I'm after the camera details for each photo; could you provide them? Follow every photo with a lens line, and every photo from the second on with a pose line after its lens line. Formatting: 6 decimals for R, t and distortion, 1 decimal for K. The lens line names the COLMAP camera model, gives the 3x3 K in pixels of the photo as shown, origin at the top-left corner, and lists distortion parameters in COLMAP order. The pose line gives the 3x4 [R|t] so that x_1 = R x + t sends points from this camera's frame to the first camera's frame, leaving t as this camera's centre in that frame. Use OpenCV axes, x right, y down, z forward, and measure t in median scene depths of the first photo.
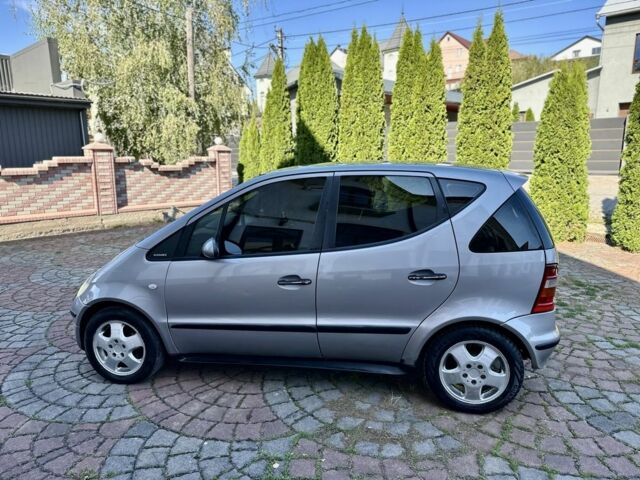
lens RADIAL K [[452.5, 0, 320.0], [0, 452.5, 240.0], [0, 0, 1]] dist [0.103654, -0.156498]
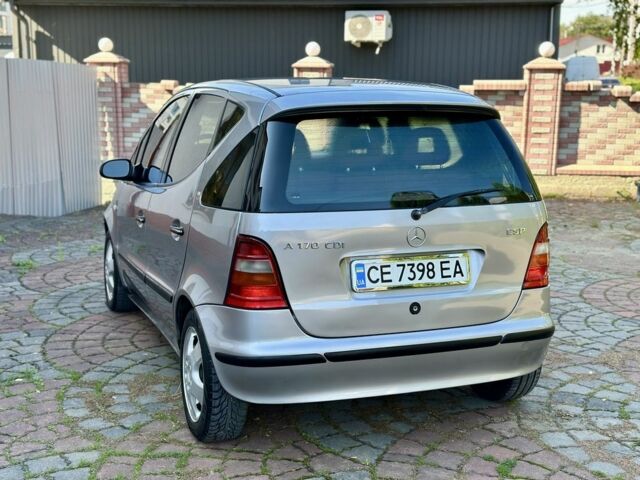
lens RADIAL K [[901.8, 0, 320.0], [0, 901.8, 240.0], [0, 0, 1]] dist [0.158821, -0.048492]
pose [[0.521268, 0.160290, -0.838204, 0.554373], [-0.173560, 0.981587, 0.079775, -0.021200], [0.835557, 0.103894, 0.539490, 0.135384]]
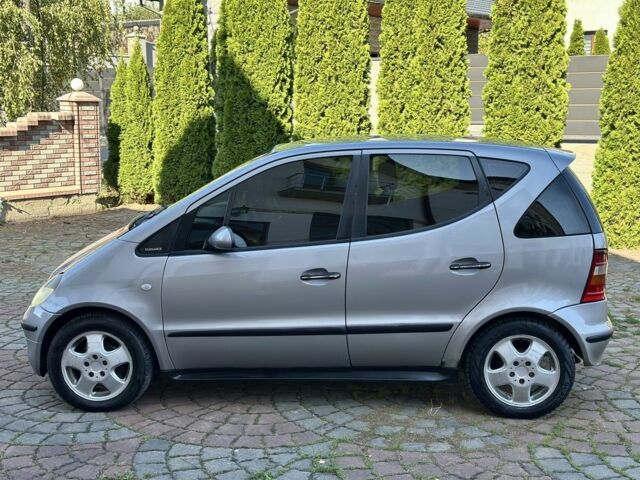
lens RADIAL K [[901.8, 0, 320.0], [0, 901.8, 240.0], [0, 0, 1]] dist [0.158821, -0.048492]
pose [[0.992830, -0.010908, 0.119037, -0.095791], [0.014757, 0.999395, -0.031506, 0.028311], [-0.118621, 0.033037, 0.992390, -0.263580]]
